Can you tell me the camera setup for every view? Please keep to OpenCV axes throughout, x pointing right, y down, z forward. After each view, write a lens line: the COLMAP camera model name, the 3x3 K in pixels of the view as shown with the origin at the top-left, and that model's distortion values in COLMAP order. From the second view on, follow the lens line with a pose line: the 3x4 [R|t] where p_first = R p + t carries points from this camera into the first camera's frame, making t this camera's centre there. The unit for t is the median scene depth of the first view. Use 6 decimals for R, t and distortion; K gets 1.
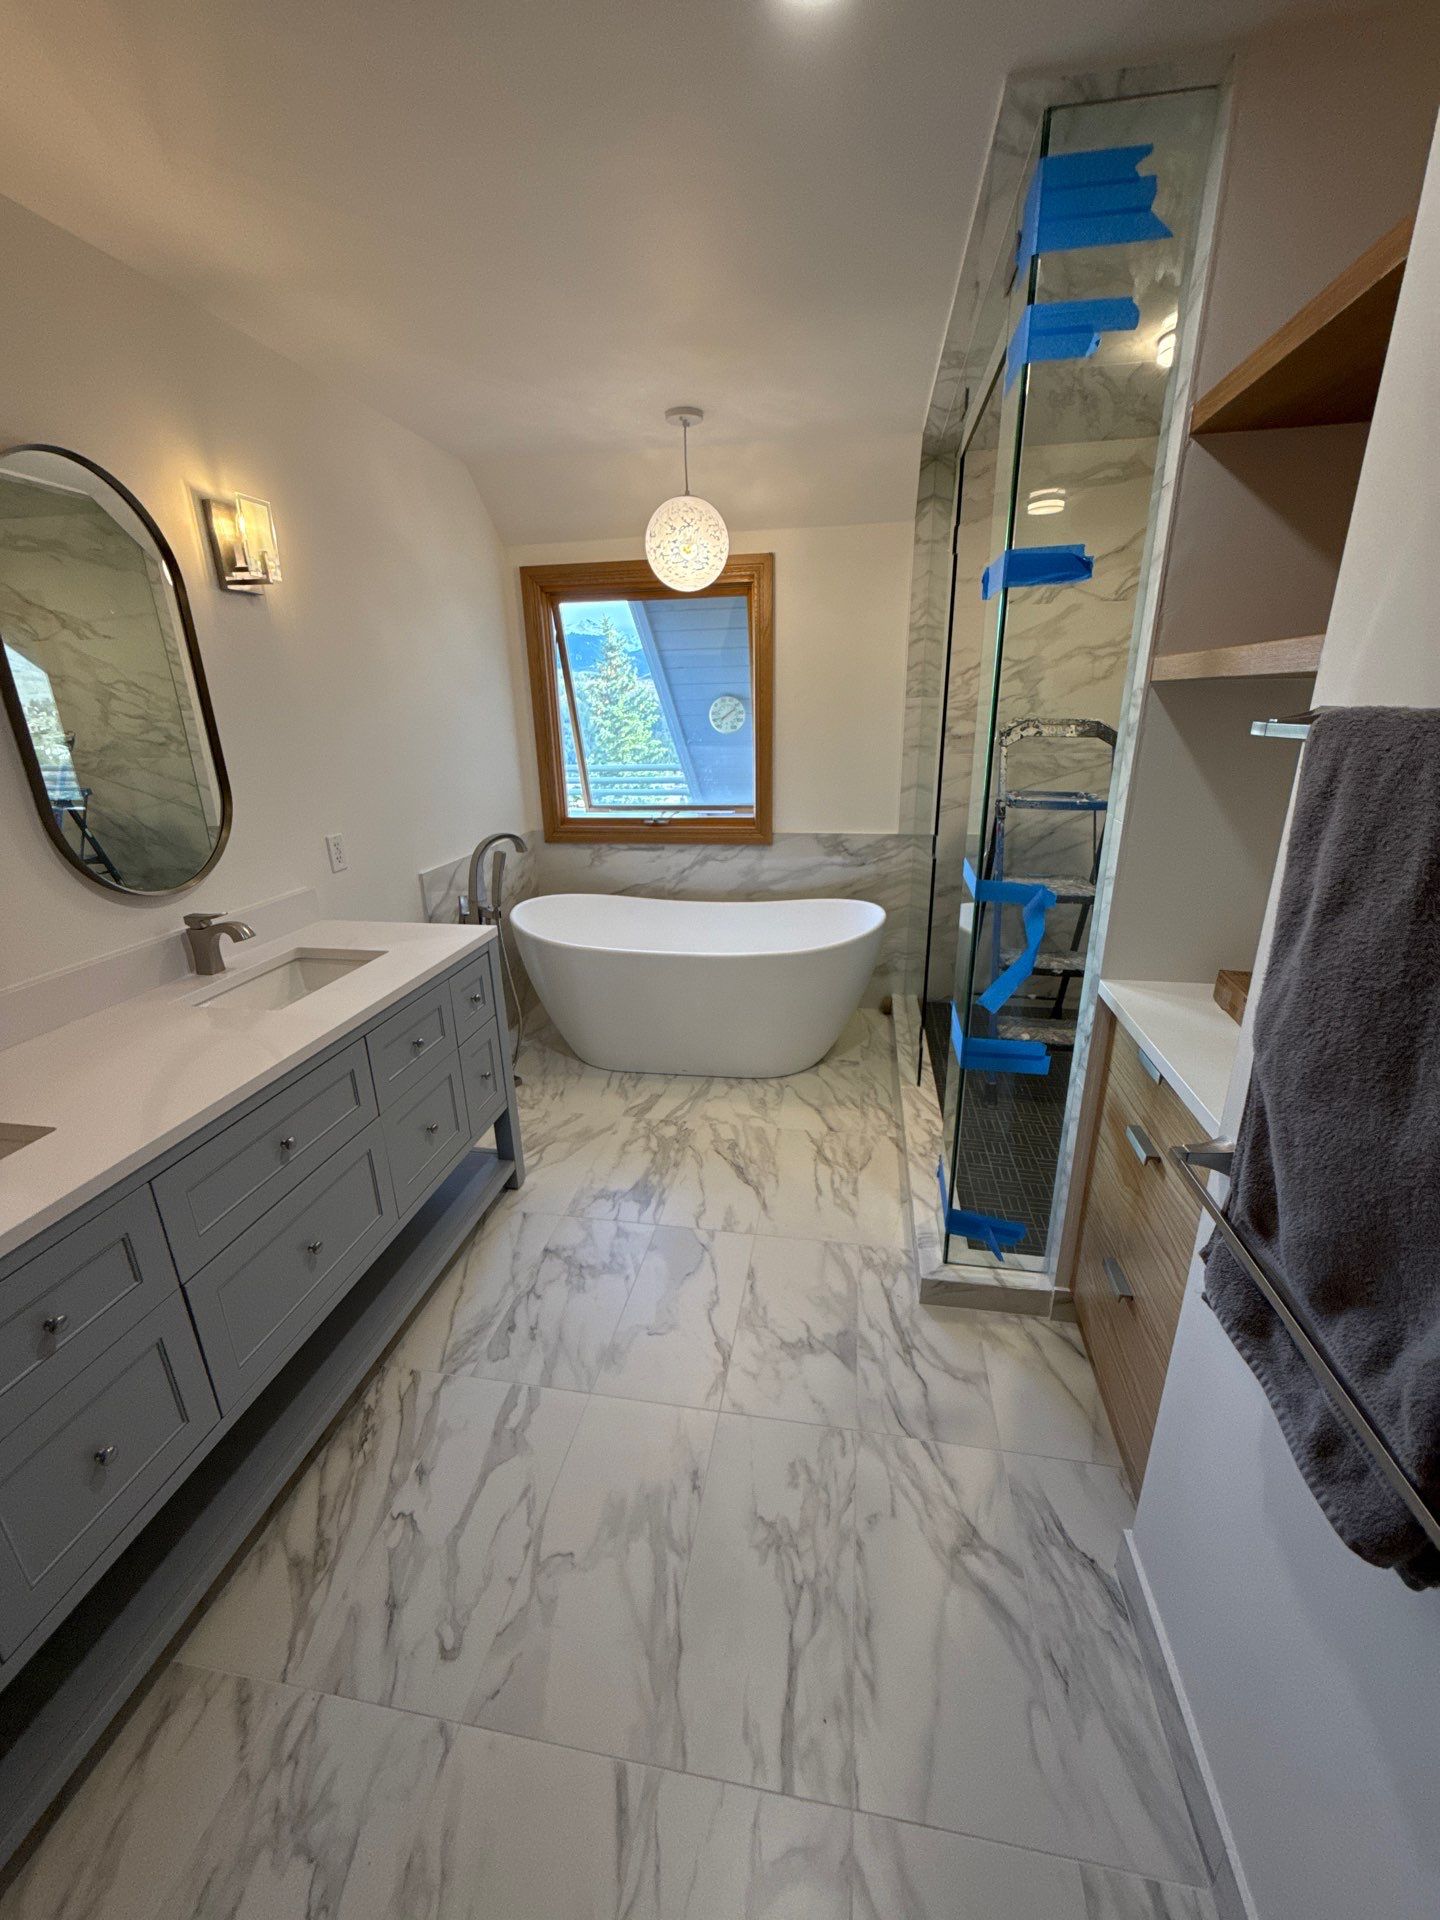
lens RADIAL K [[765.3, 0, 726.5], [0, 765.3, 960.6], [0, 0, 1]] dist [0.000535, 0.000219]
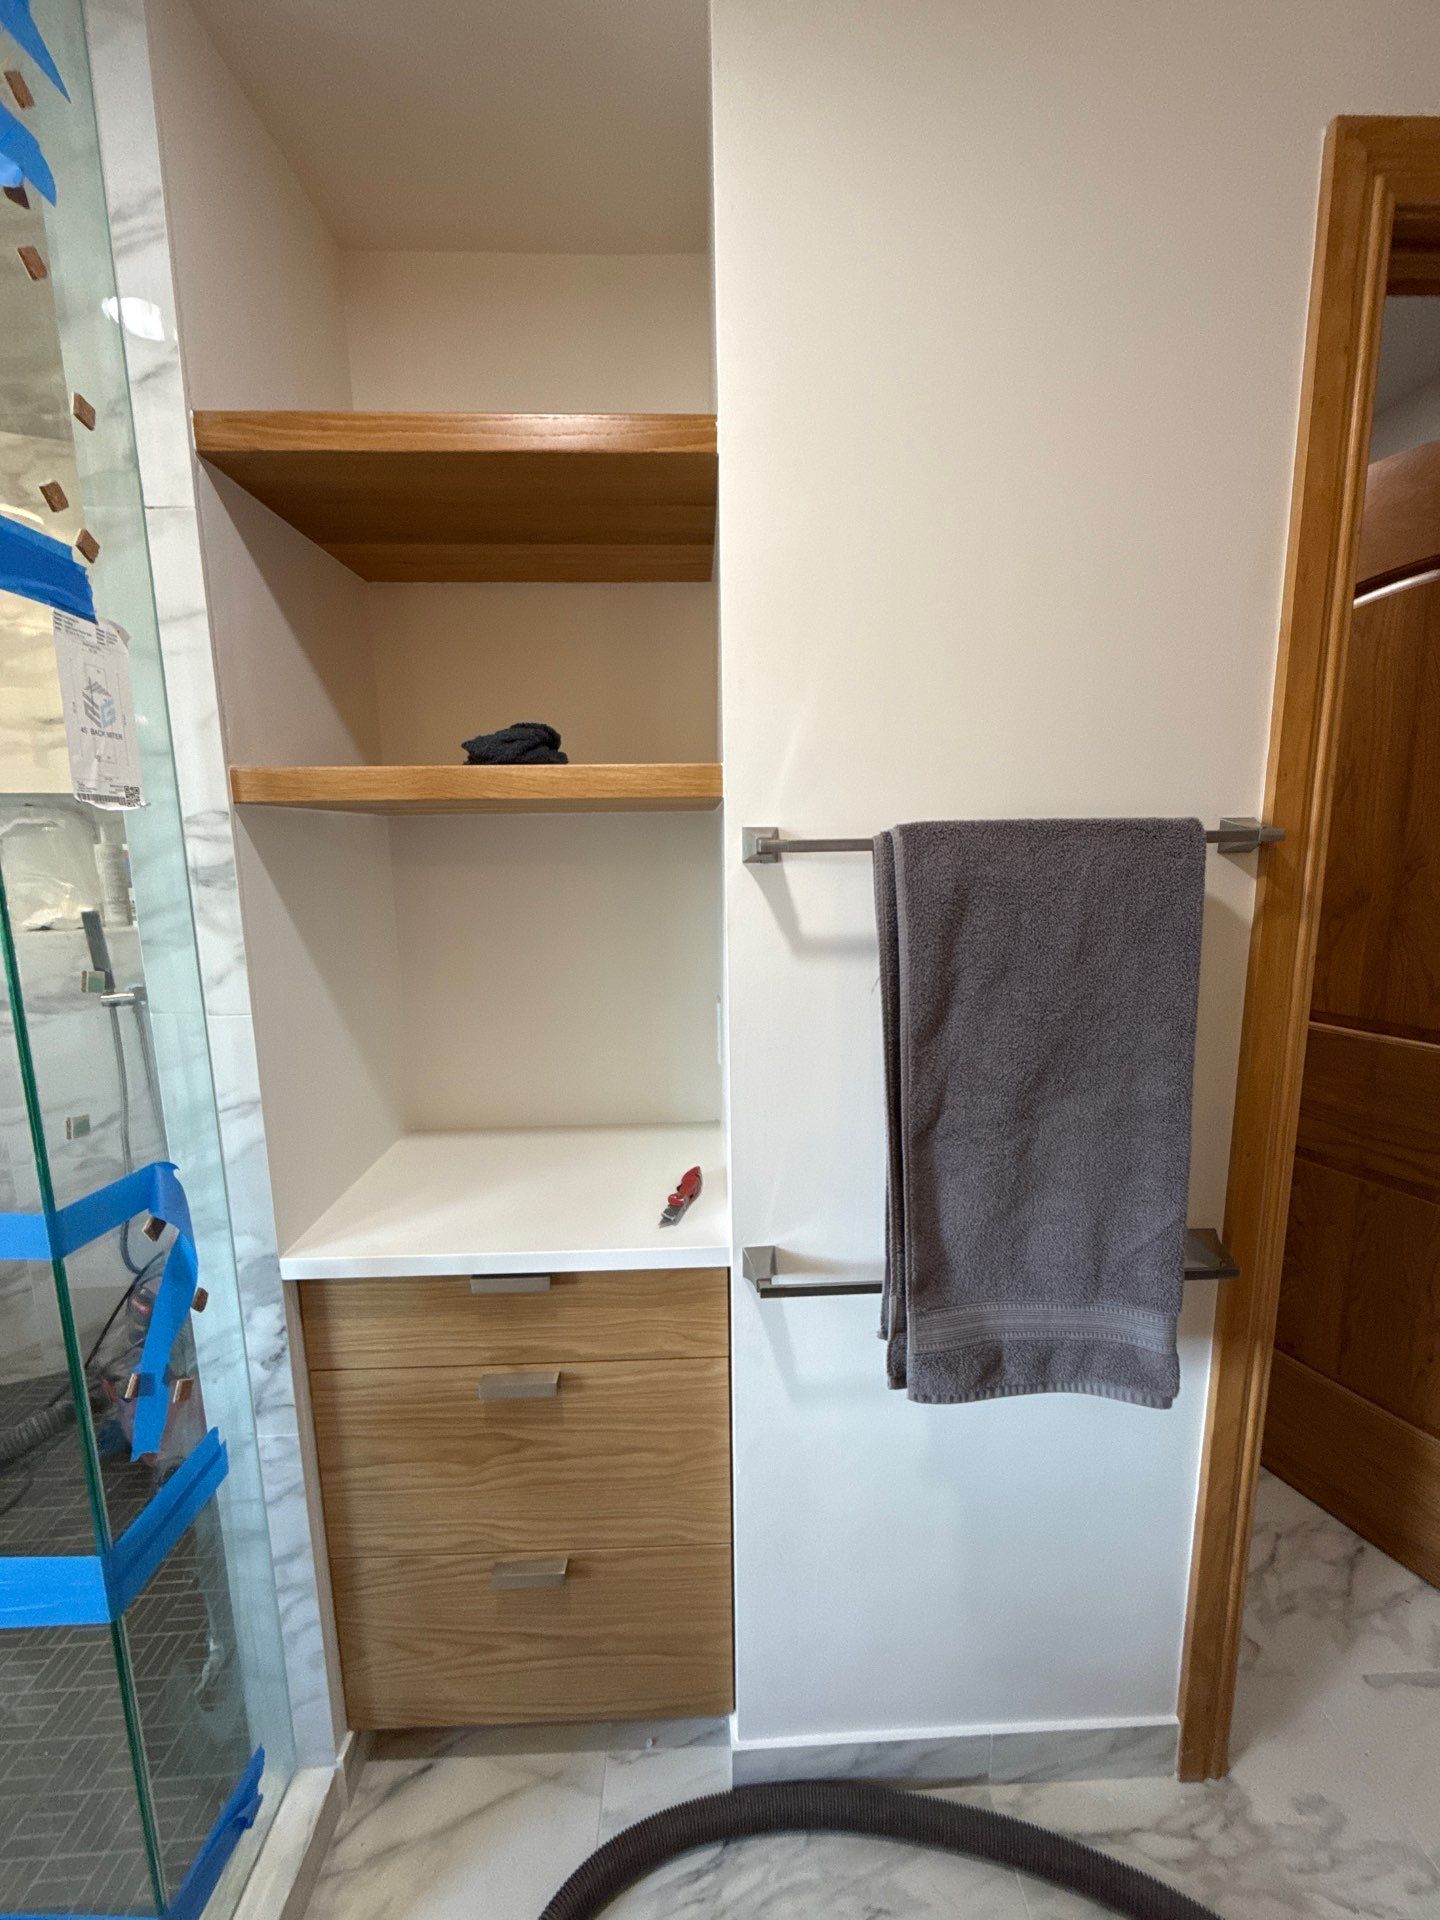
lens RADIAL K [[765.3, 0, 731.9], [0, 765.3, 961.7], [0, 0, 1]] dist [0.000535, 0.000219]
pose [[-0.203283, -0.132854, 0.970065, -0.131384], [0.329435, 0.923708, 0.195541, -0.161699], [-0.922035, 0.359323, -0.144007, 0.535188]]
